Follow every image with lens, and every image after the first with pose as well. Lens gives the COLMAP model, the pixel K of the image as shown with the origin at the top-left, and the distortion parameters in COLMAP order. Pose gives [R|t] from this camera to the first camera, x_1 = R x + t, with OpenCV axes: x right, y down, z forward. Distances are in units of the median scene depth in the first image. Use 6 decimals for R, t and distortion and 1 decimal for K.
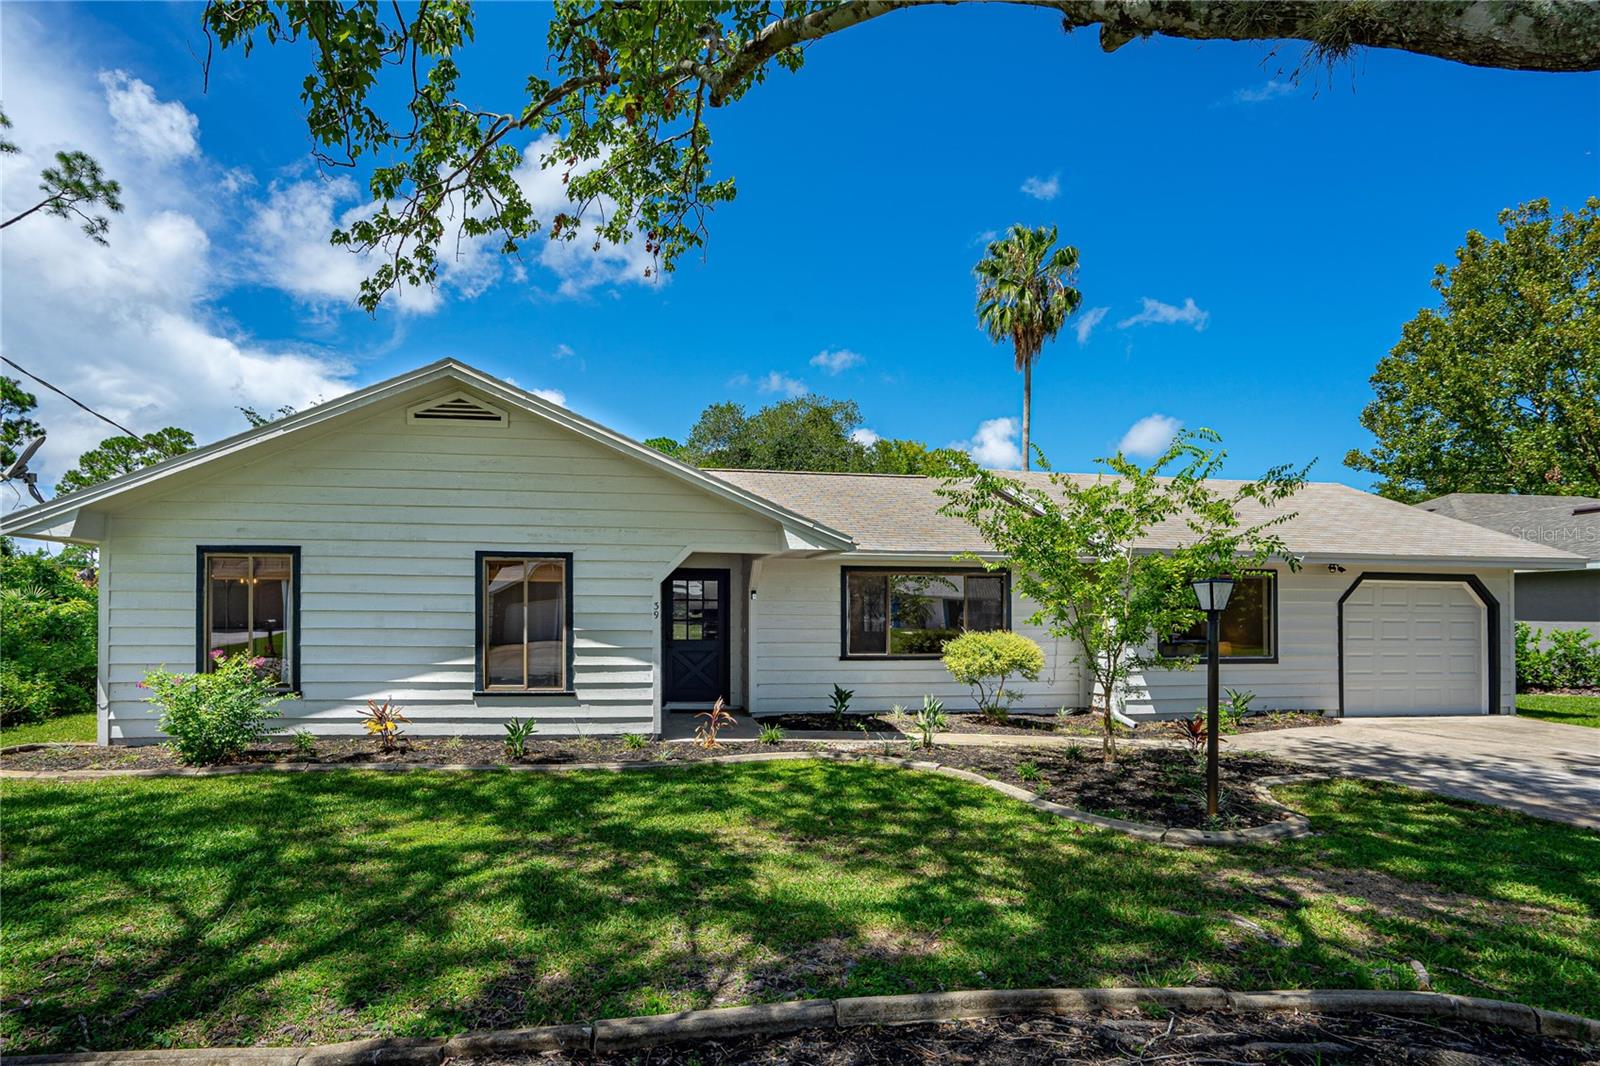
lens RADIAL K [[826.2, 0, 798.8], [0, 826.2, 604.6], [0, 0, 1]] dist [-0.014463, 0.000915]
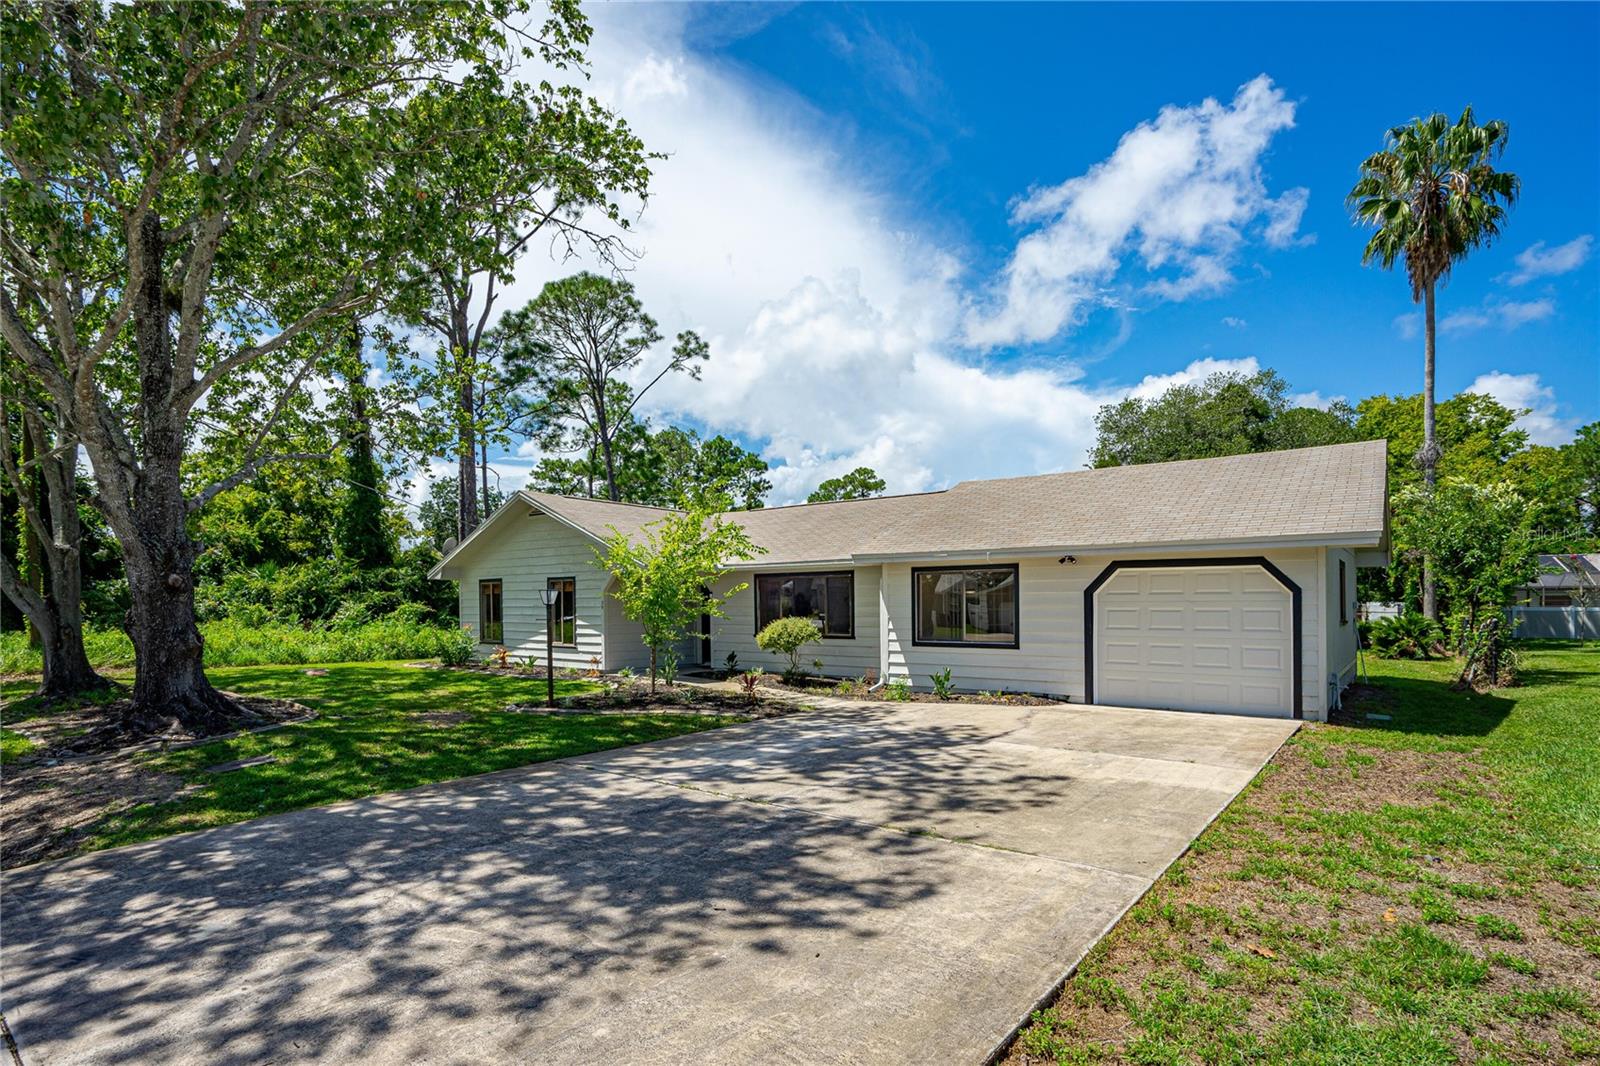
lens RADIAL K [[826.2, 0, 798.8], [0, 826.2, 604.6], [0, 0, 1]] dist [-0.014463, 0.000915]
pose [[0.674905, -0.006694, -0.737875, 1.554848], [0.015143, 0.999874, 0.004780, 0.003241], [0.737749, -0.014400, 0.674921, 0.052587]]
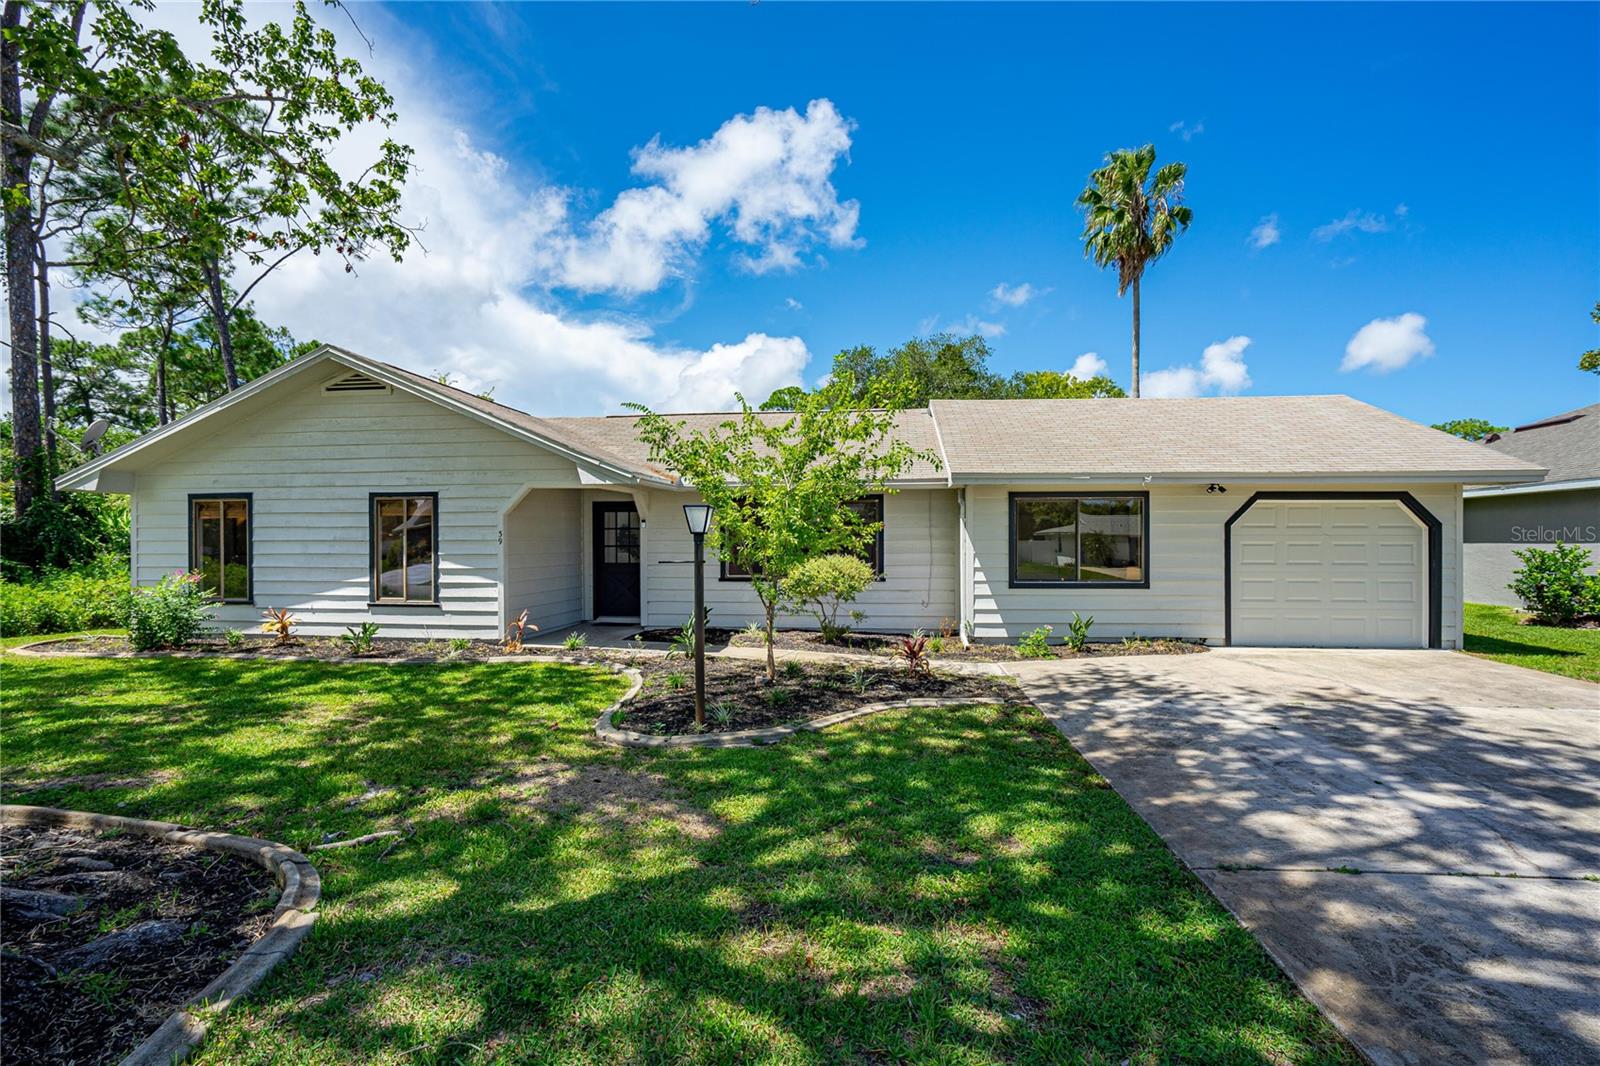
lens RADIAL K [[771.1, 0, 800.0], [0, 771.1, 533.0], [0, 0, 1]] dist [-0.021247, 0.000385]
pose [[0.964901, -0.008465, -0.262477, 0.552139], [0.008958, 0.999960, 0.000678, 0.002741], [0.262461, -0.003006, 0.964938, 0.029565]]
